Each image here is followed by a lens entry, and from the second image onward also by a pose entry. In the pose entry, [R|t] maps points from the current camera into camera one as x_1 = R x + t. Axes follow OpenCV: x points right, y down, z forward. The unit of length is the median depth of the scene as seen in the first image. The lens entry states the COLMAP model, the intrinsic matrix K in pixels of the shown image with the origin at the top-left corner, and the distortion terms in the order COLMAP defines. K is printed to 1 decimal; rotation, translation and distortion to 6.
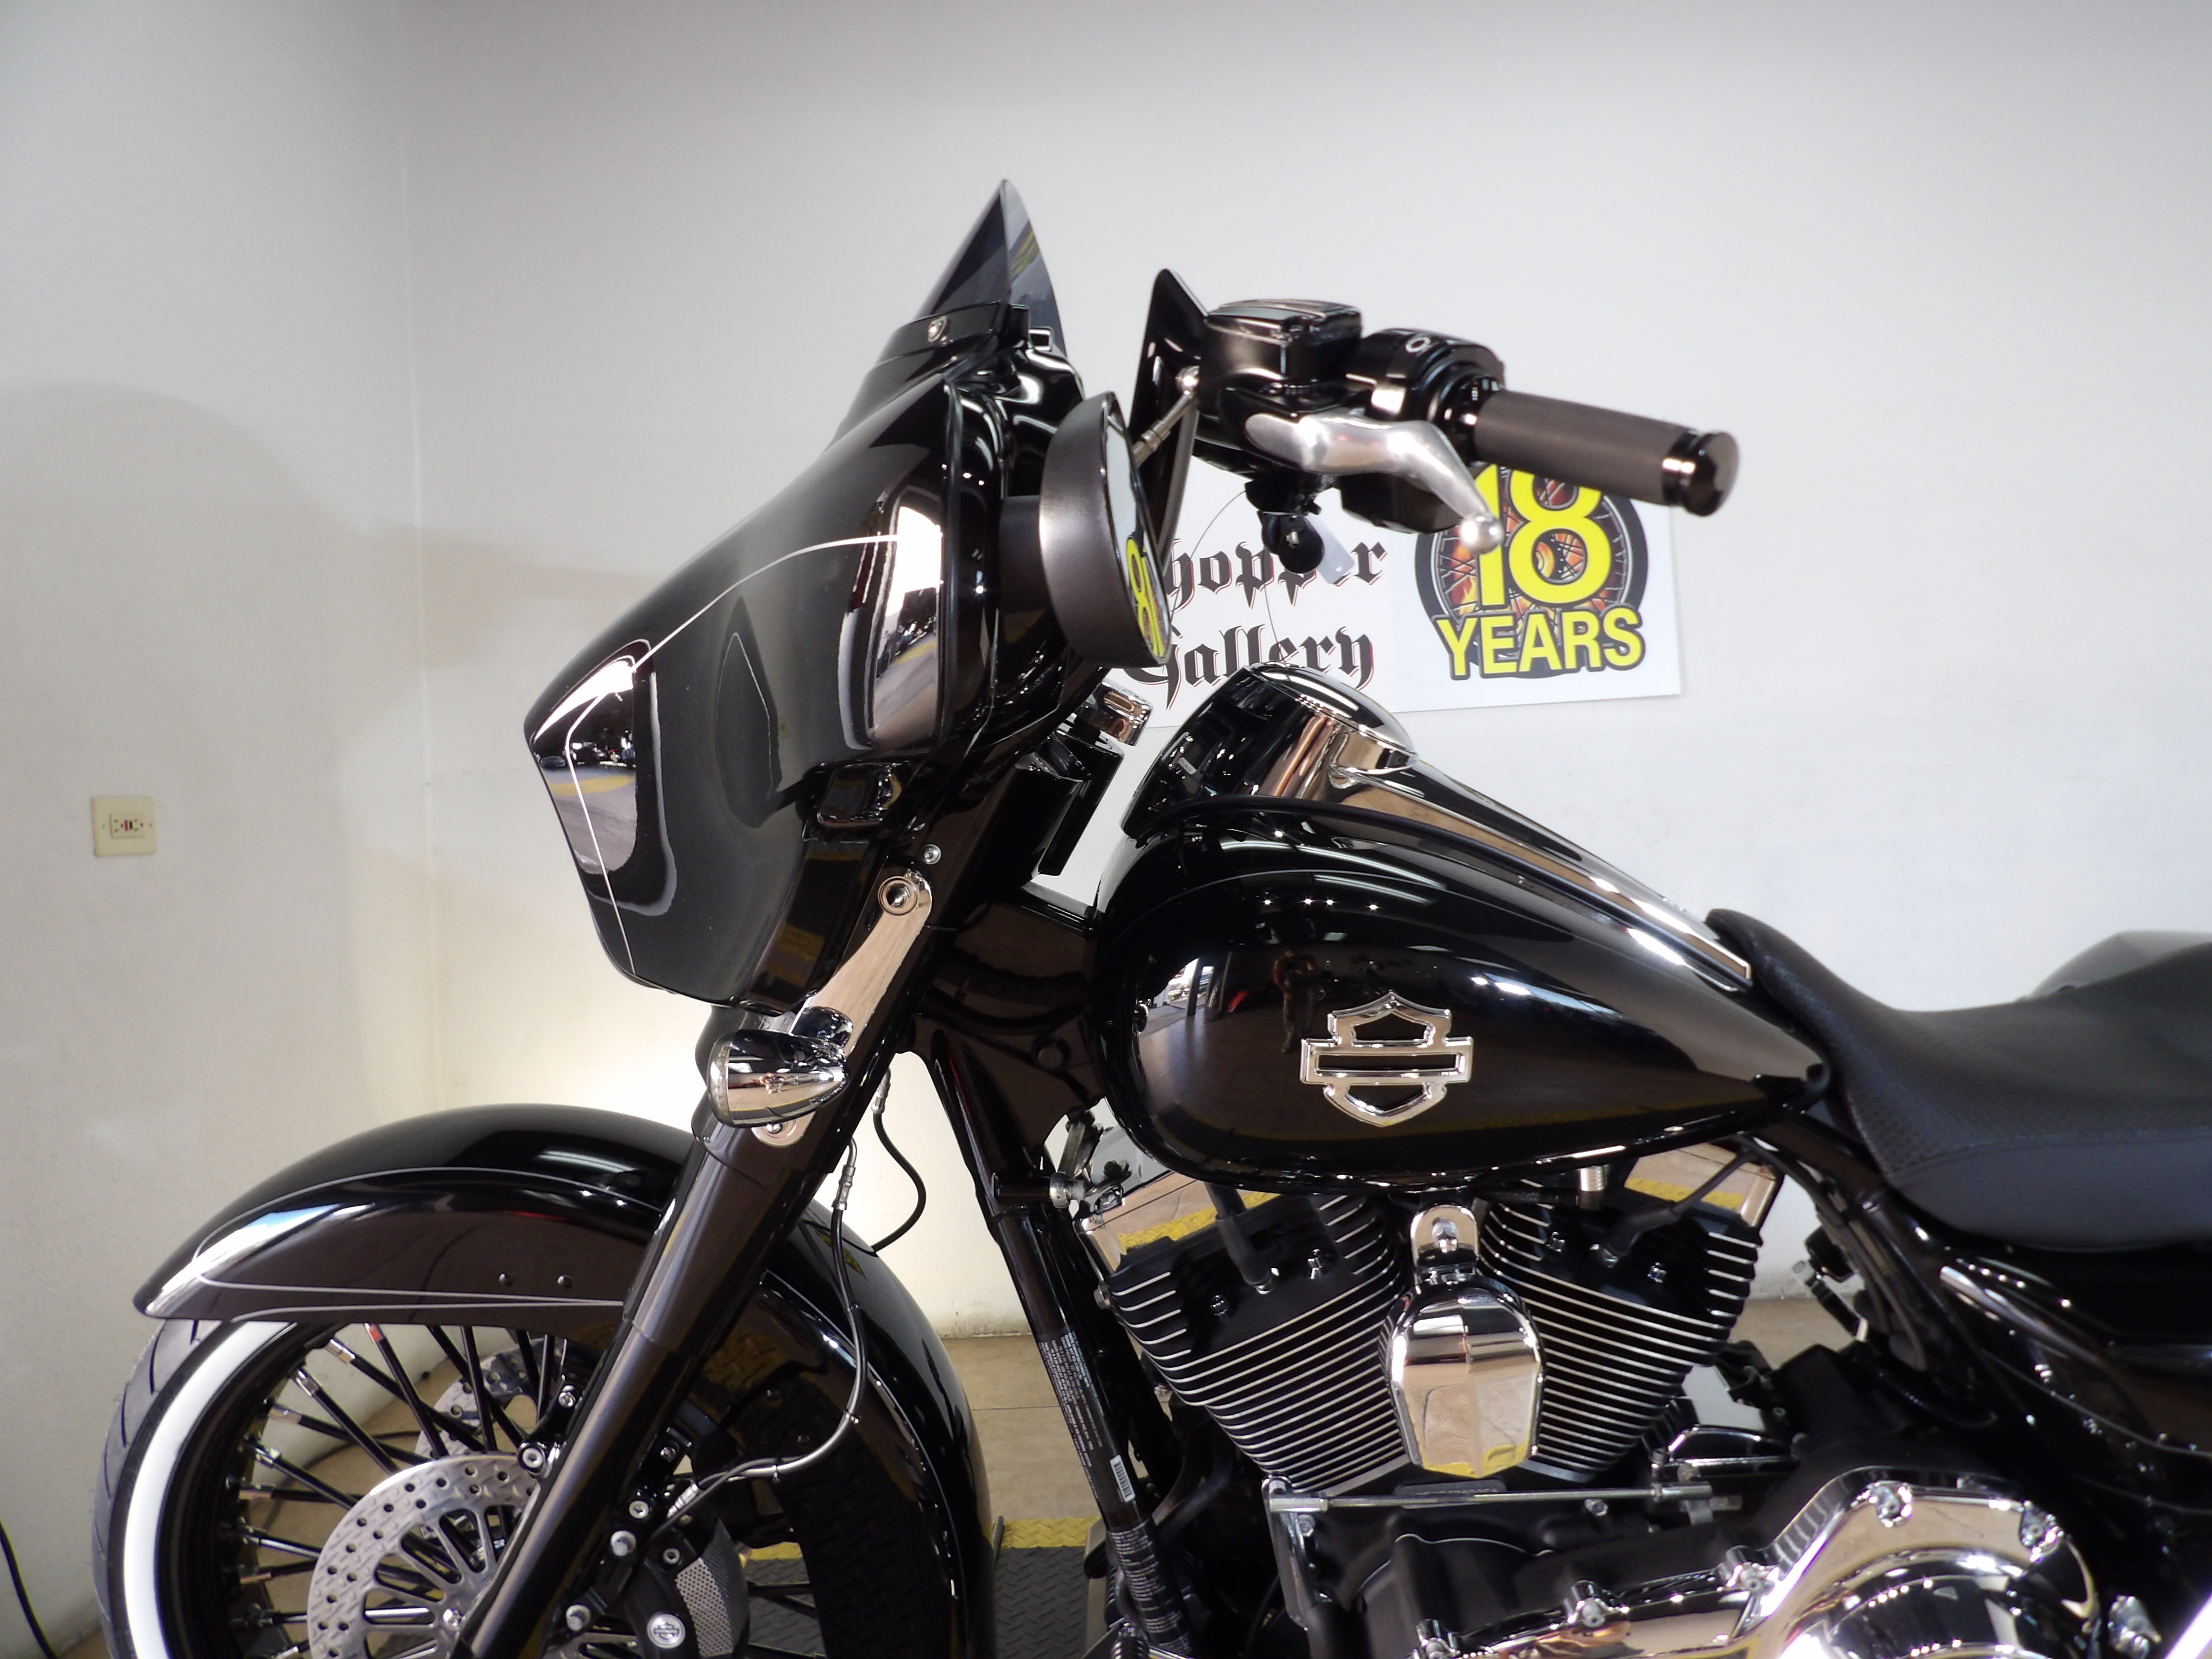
lens RADIAL K [[1581.7, 0, 1129.4], [0, 1581.7, 821.6], [0, 0, 1]] dist [-0.035641, 0.053884]
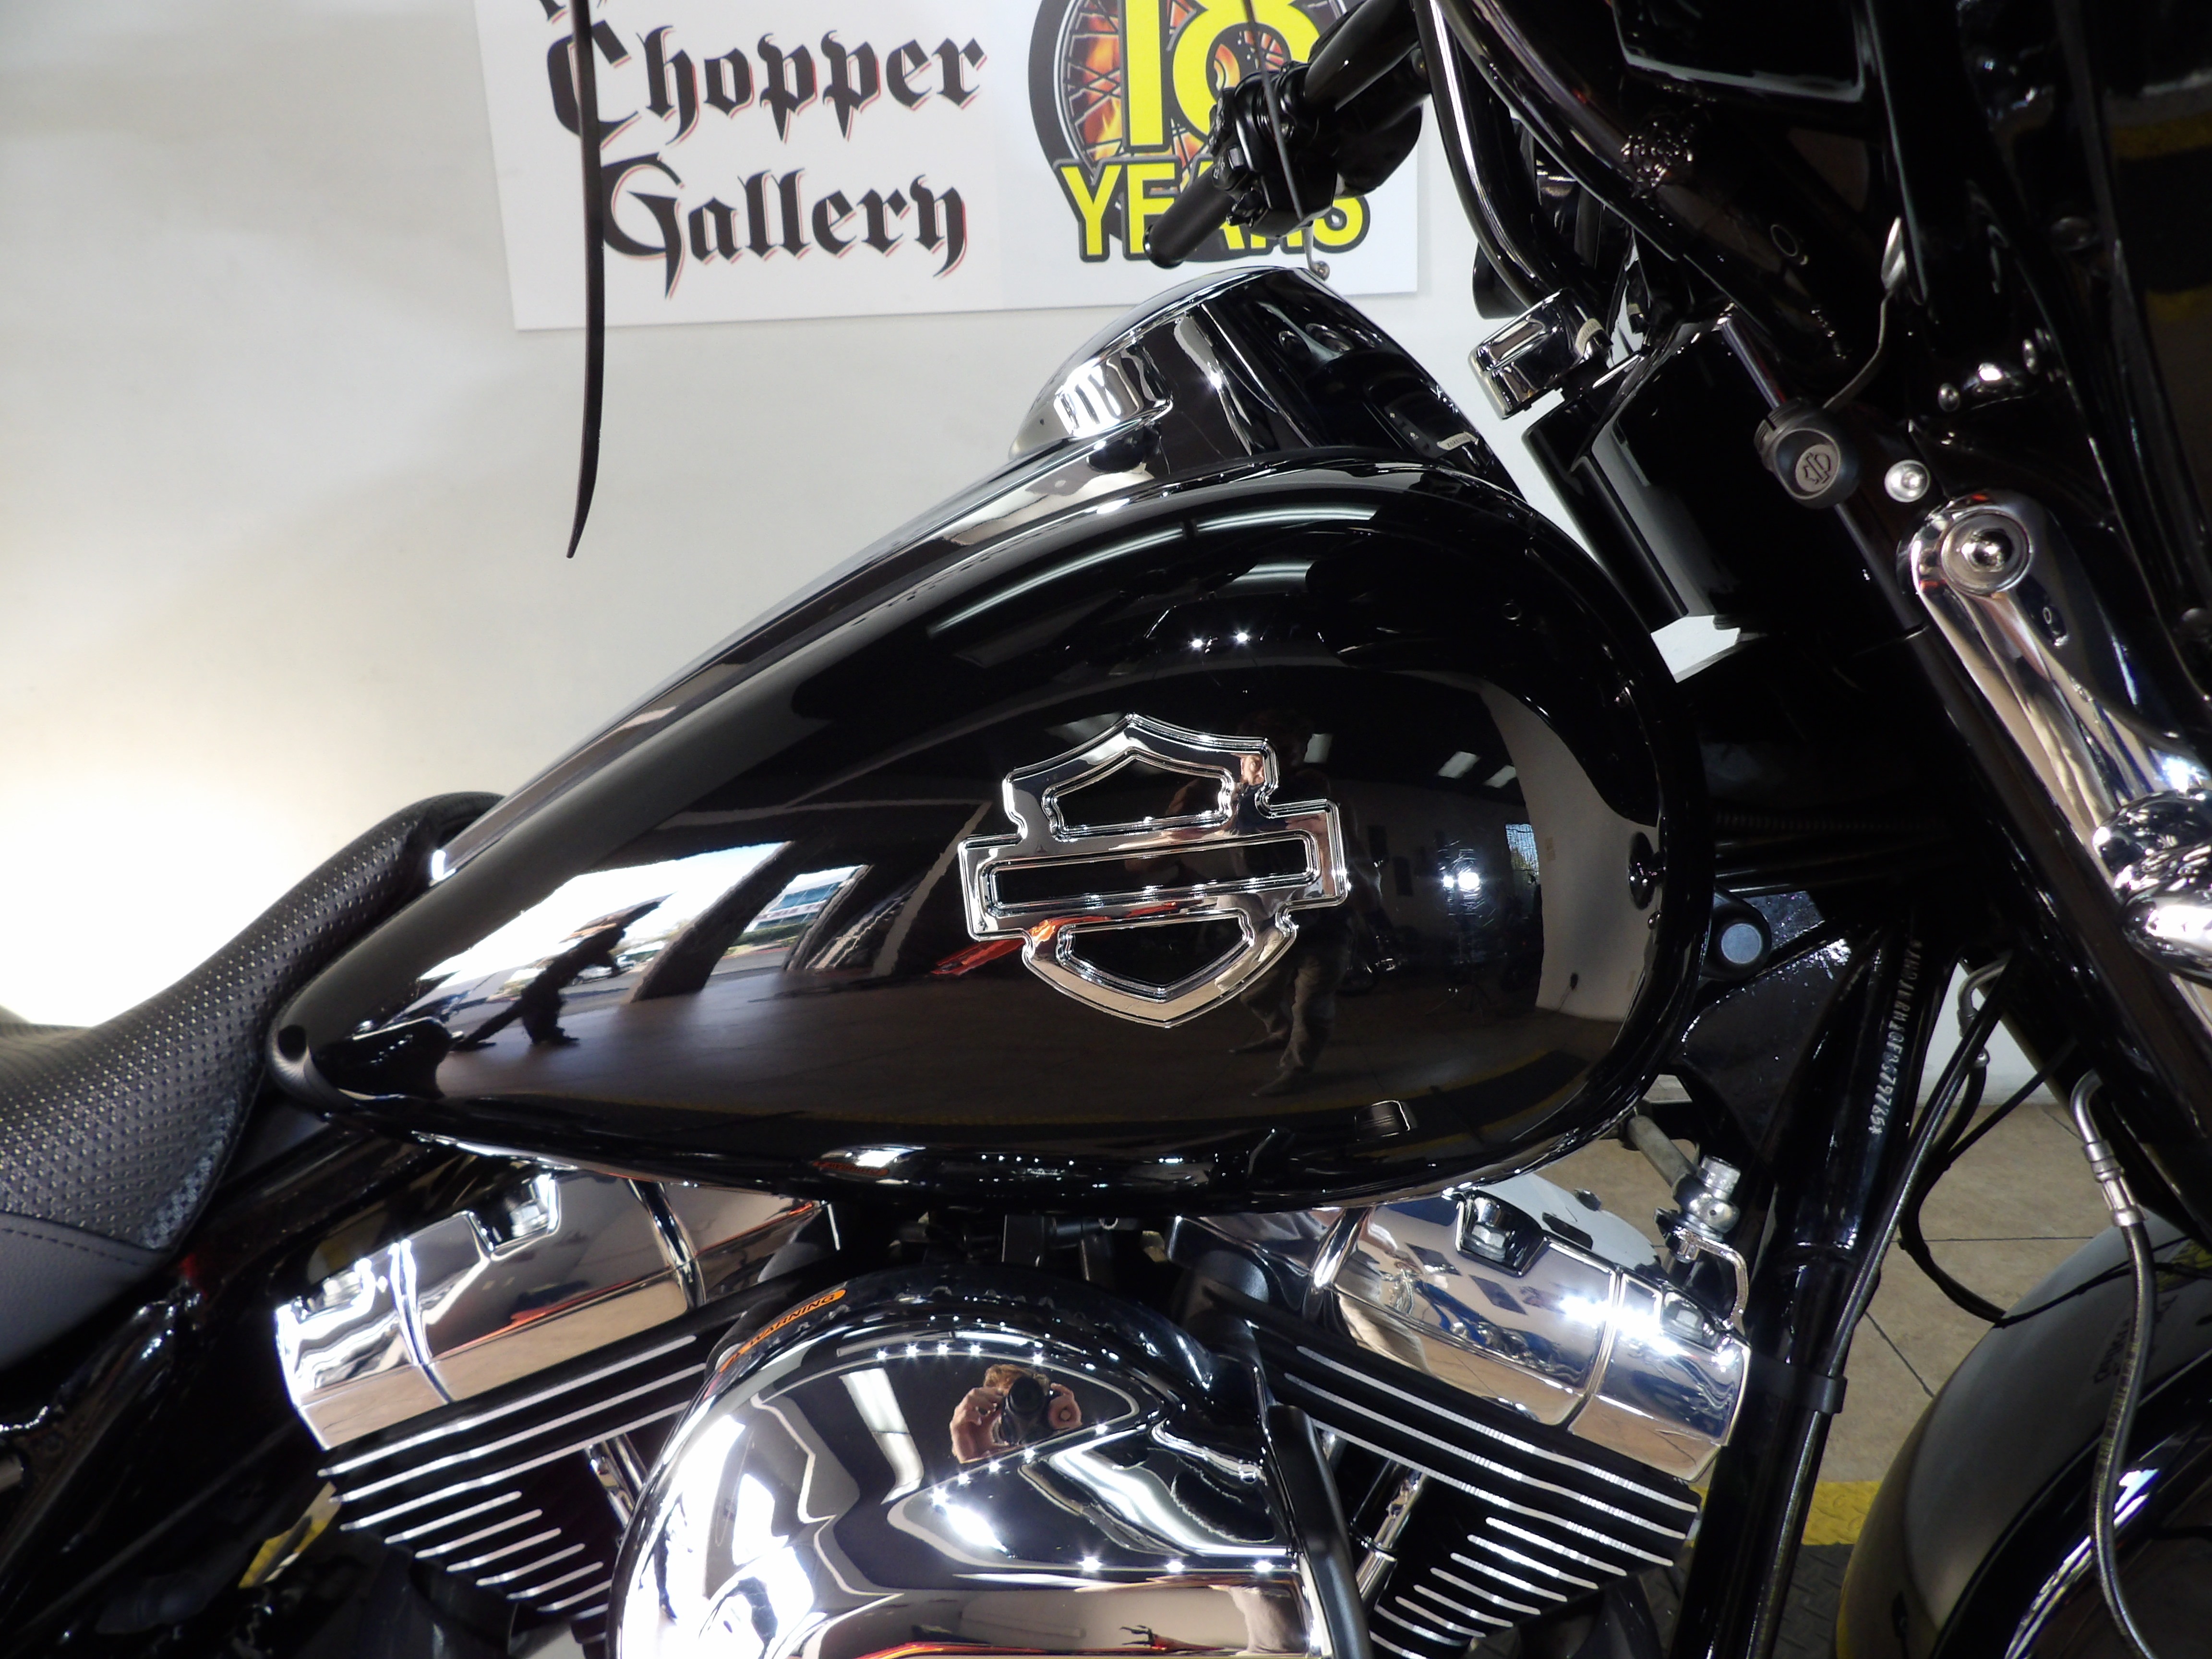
lens RADIAL K [[1581.7, 0, 1137.8], [0, 1581.7, 815.4], [0, 0, 1]] dist [-0.035641, 0.053884]
pose [[0.999728, 0.022410, 0.006390, 0.229465], [-0.023297, 0.967472, 0.251905, -0.030667], [-0.000537, -0.251985, 0.967731, 0.284386]]
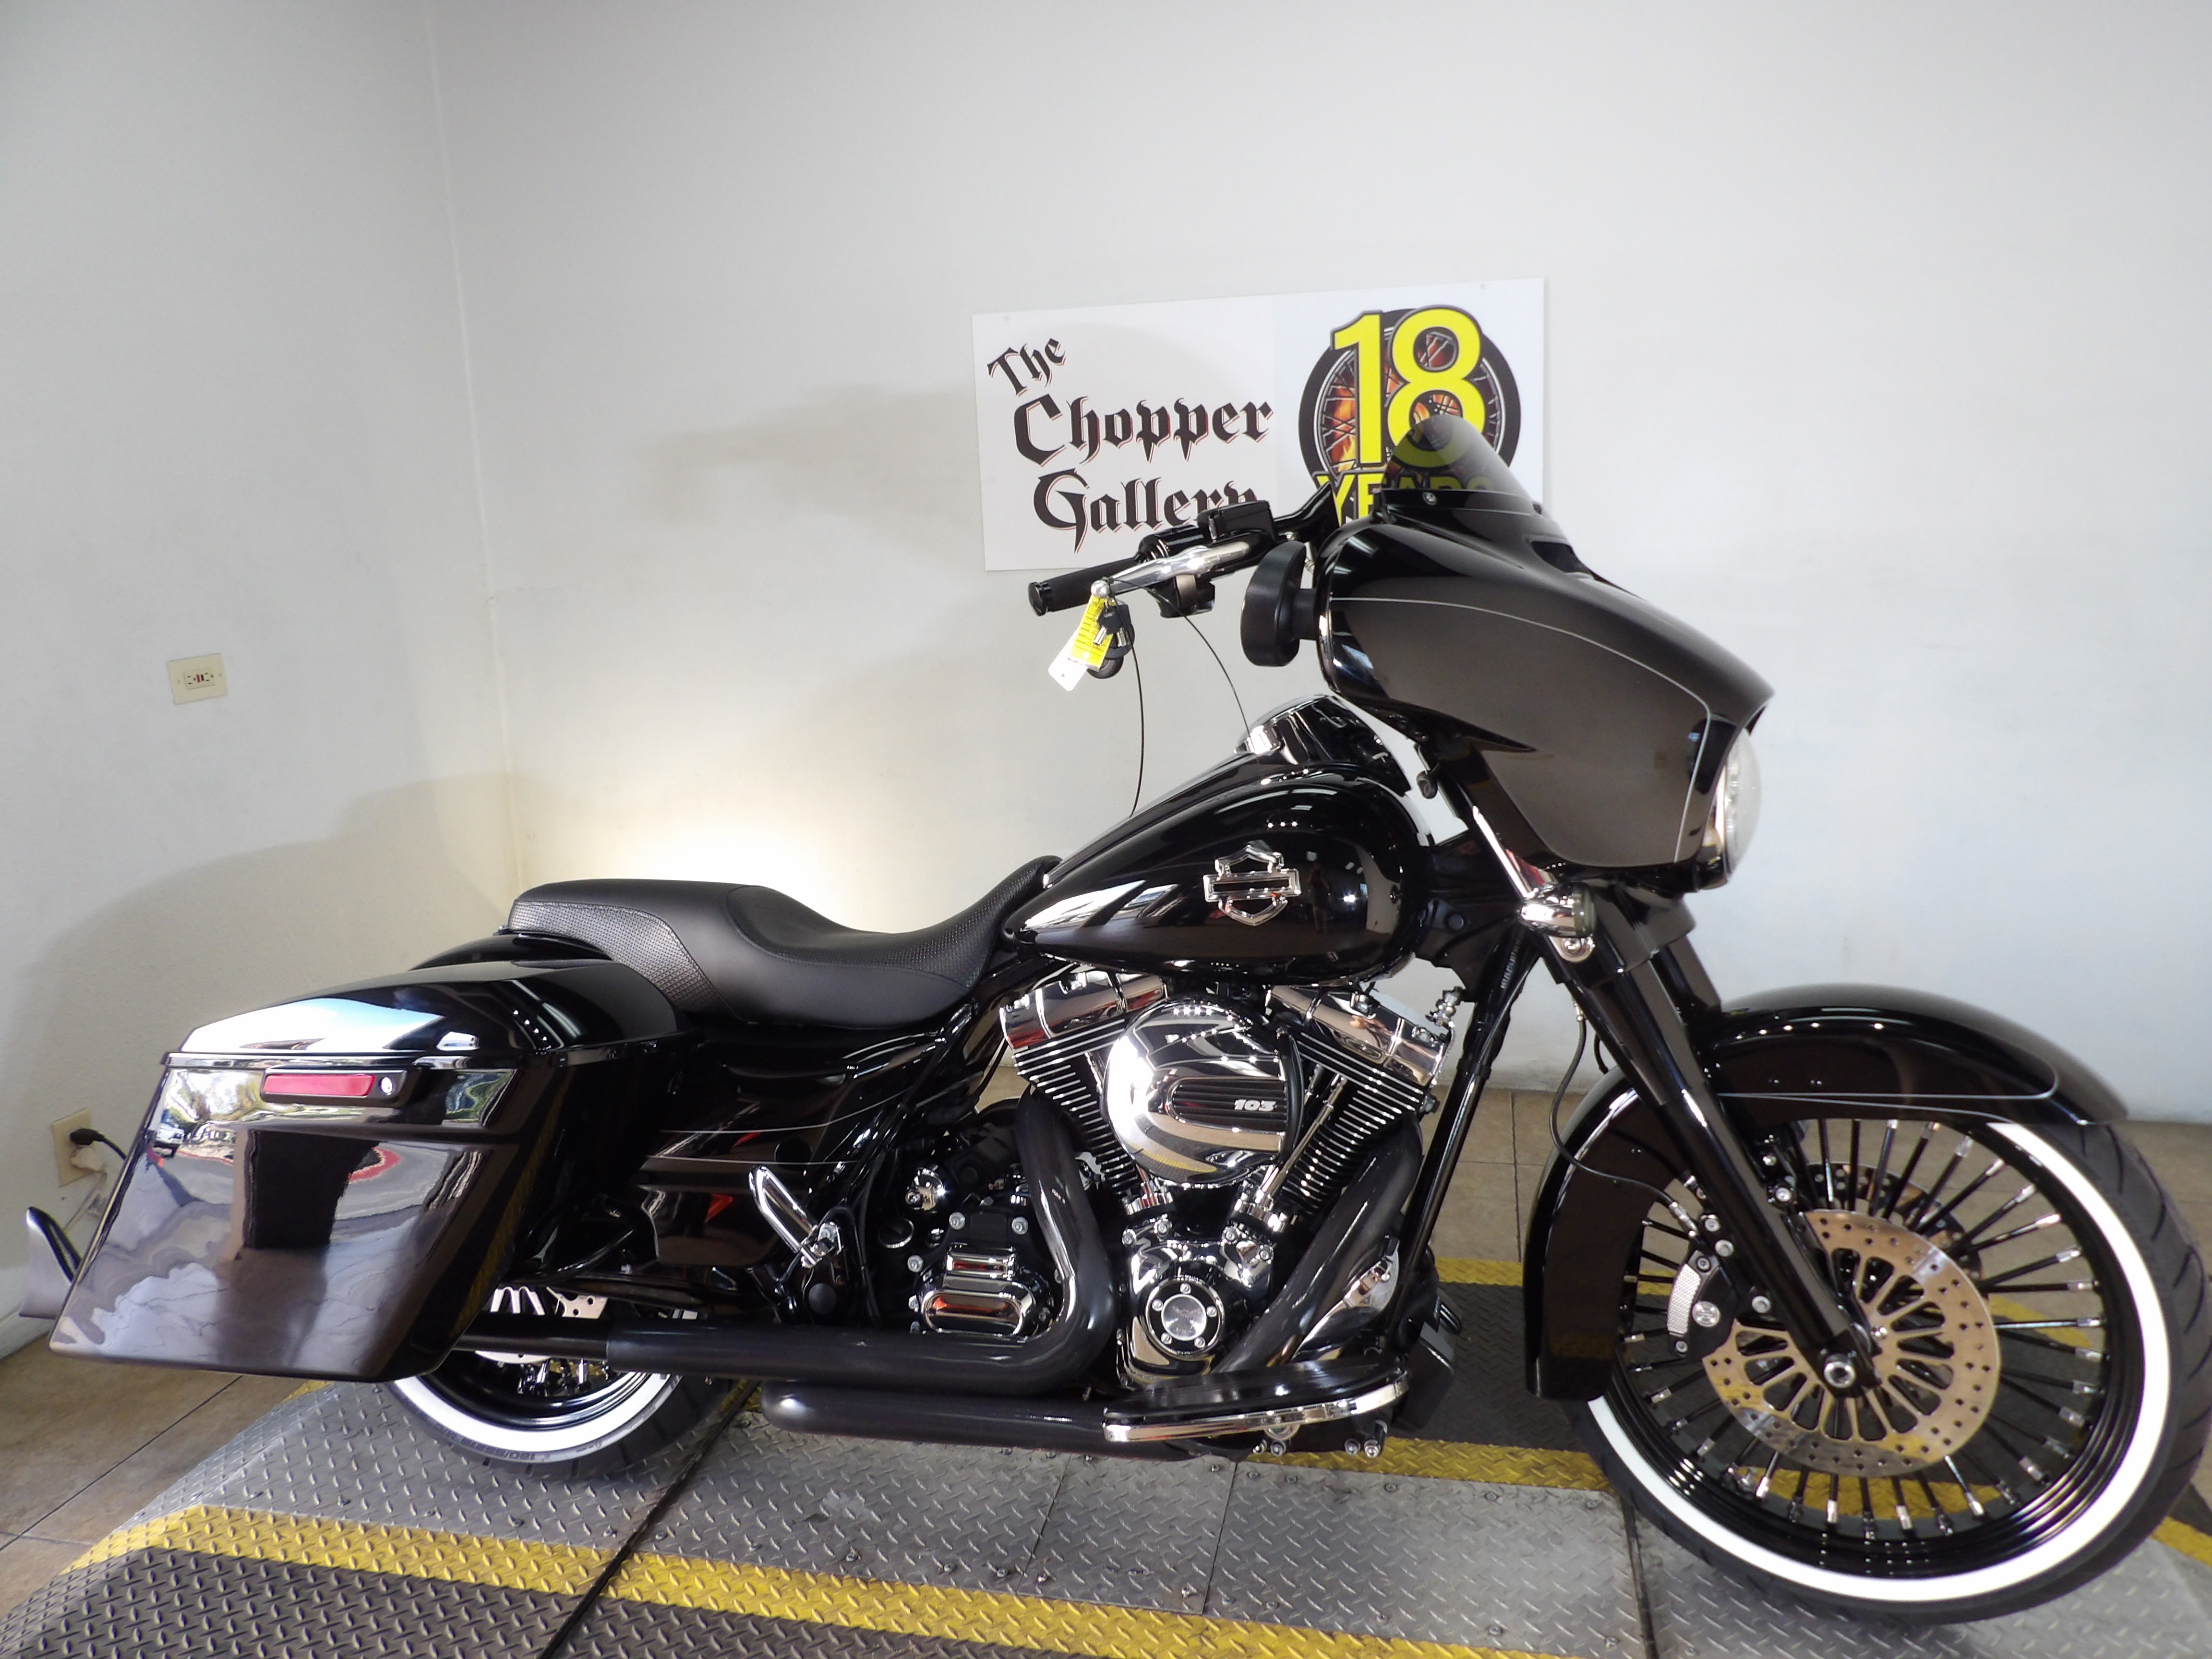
lens RADIAL K [[1581.7, 0, 1138.1], [0, 1581.7, 823.0], [0, 0, 1]] dist [-0.035641, 0.053884]
pose [[0.979550, 0.060459, -0.191903, 0.297123], [-0.016941, 0.975182, 0.220757, -0.132901], [0.200487, -0.212992, 0.956263, -0.111421]]
